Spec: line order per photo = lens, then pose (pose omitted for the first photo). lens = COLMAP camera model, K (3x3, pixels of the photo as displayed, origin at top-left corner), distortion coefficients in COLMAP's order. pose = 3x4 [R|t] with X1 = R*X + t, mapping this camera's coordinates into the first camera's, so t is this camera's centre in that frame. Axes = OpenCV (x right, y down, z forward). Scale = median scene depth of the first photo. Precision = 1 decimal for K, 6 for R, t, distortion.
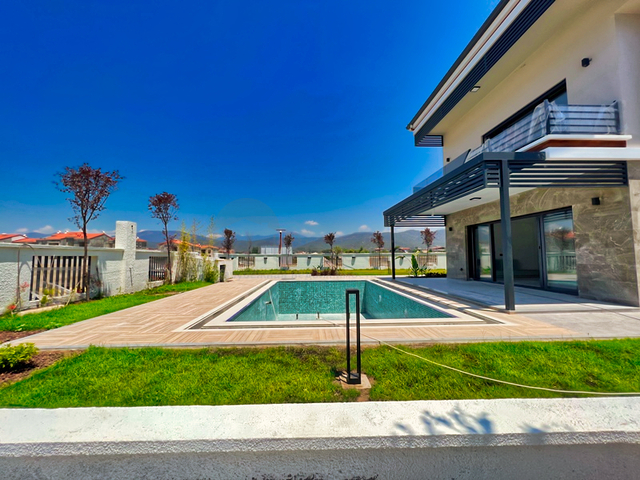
lens RADIAL K [[256.0, 0, 317.7], [0, 256.0, 239.3], [0, 0, 1]] dist [-0.000242, 0.000113]
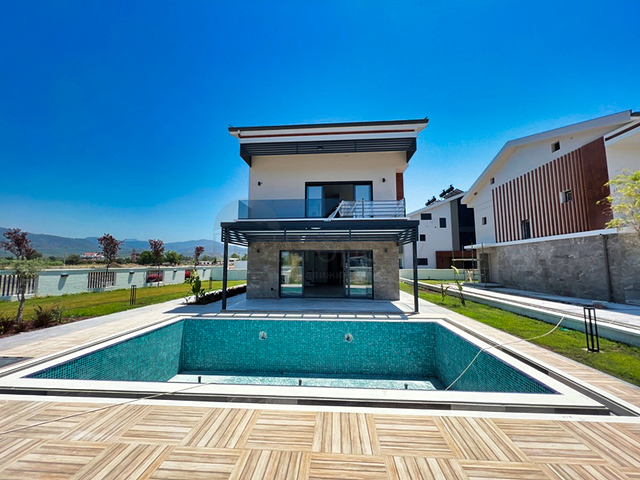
lens RADIAL K [[256.0, 0, 317.7], [0, 256.0, 239.3], [0, 0, 1]] dist [-0.000242, 0.000113]
pose [[0.102987, 0.100019, 0.989641, -0.483288], [-0.067253, 0.993355, -0.093396, -0.005055], [-0.992406, -0.056938, 0.109030, 0.651382]]
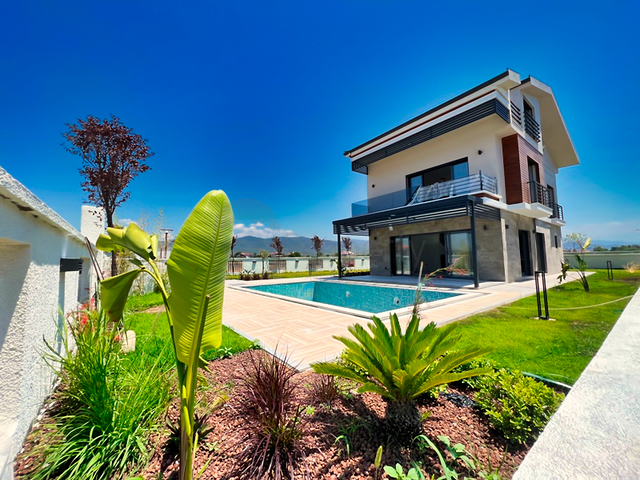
lens RADIAL K [[256.9, 0, 320.0], [0, 256.9, 240.0], [0, 0, 1]] dist [0.000986, 0.000021]
pose [[0.810991, 0.036673, 0.583908, -0.490206], [-0.025244, 0.999297, -0.027702, 0.012566], [-0.584514, 0.007726, 0.811347, 0.086861]]
